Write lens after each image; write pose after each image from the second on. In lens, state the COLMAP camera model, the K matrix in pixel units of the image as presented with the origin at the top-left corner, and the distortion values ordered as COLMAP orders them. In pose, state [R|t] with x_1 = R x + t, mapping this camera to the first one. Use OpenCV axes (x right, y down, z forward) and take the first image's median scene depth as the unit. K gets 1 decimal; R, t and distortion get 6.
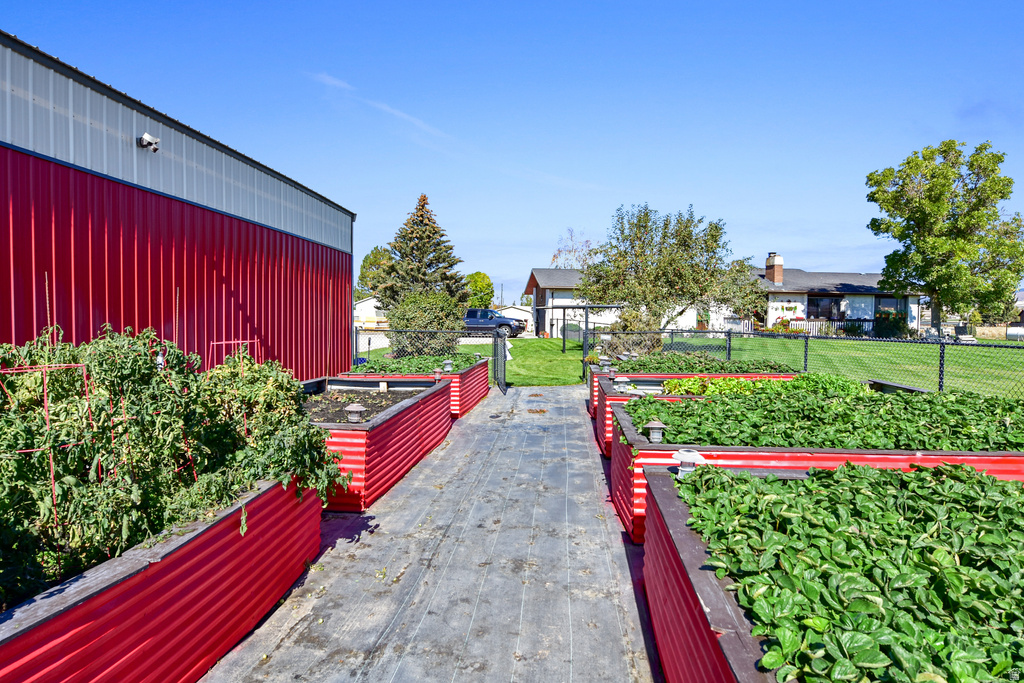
lens RADIAL K [[618.1, 0, 519.3], [0, 618.1, 319.8], [0, 0, 1]] dist [-0.004271, -0.018711]
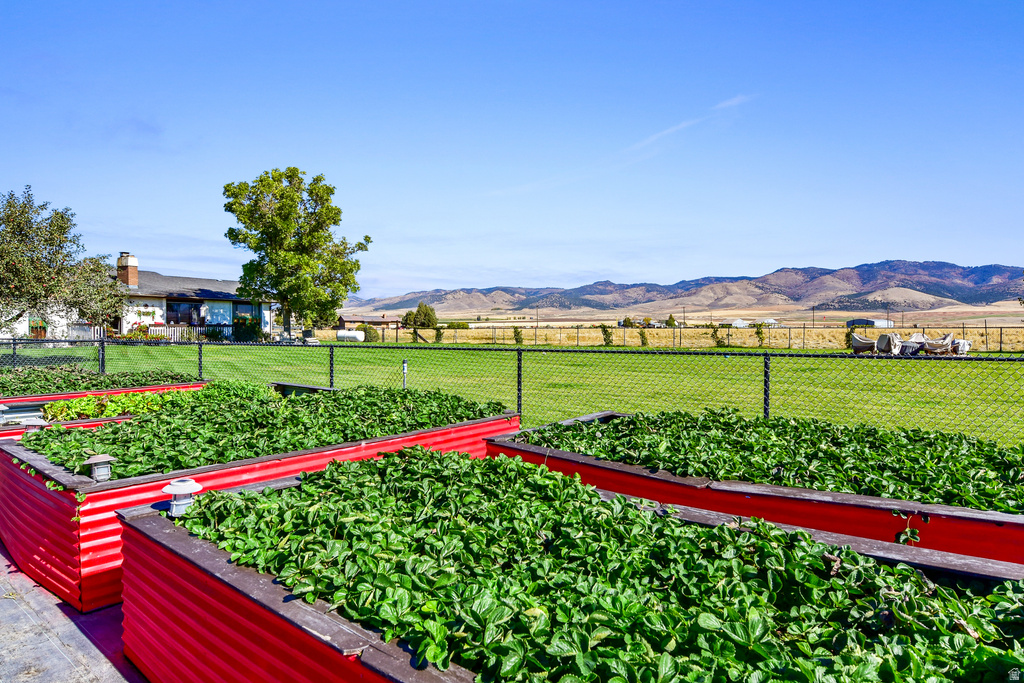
lens RADIAL K [[618.1, 0, 519.3], [0, 618.1, 319.8], [0, 0, 1]] dist [-0.004271, -0.018711]
pose [[0.577478, 0.001614, 0.816405, -0.123967], [0.005570, 0.999967, -0.005917, -0.005009], [-0.816387, 0.007964, 0.577450, 0.086107]]
